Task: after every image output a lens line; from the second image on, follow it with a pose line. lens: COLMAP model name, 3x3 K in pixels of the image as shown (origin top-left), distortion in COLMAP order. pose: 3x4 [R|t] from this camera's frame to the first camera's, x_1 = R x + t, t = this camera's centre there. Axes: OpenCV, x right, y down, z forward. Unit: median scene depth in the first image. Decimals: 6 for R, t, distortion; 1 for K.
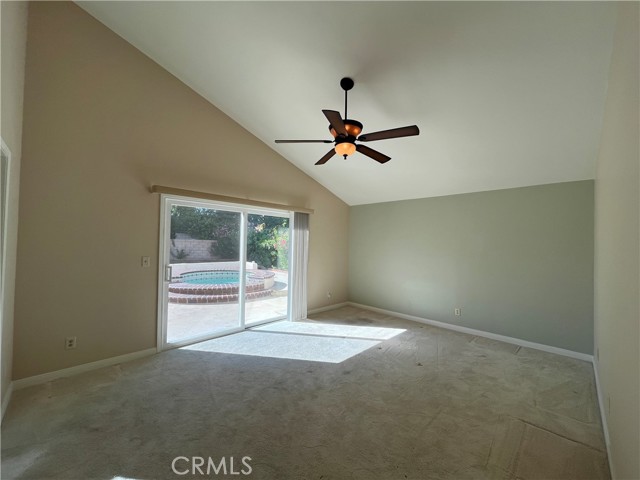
lens RADIAL K [[259.1, 0, 318.8], [0, 259.1, 240.8], [0, 0, 1]] dist [-0.003153, -0.000257]
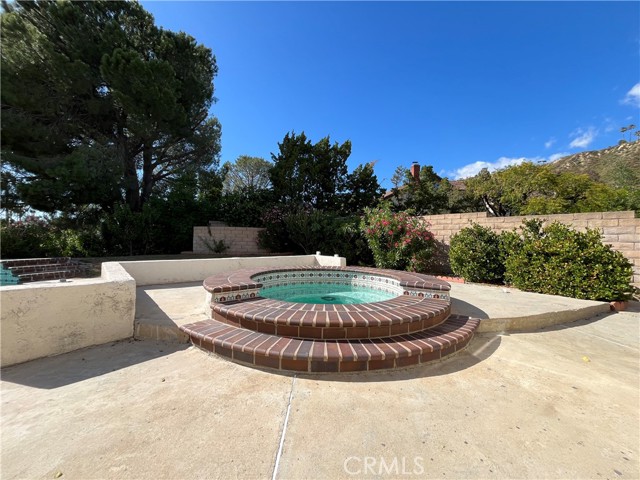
lens RADIAL K [[259.1, 0, 321.1], [0, 259.1, 239.2], [0, 0, 1]] dist [-0.003153, -0.000257]
pose [[0.998158, -0.008905, -0.060009, -0.237128], [0.009500, 0.999908, 0.009638, 0.031784], [0.059918, -0.010190, 0.998151, 0.328793]]
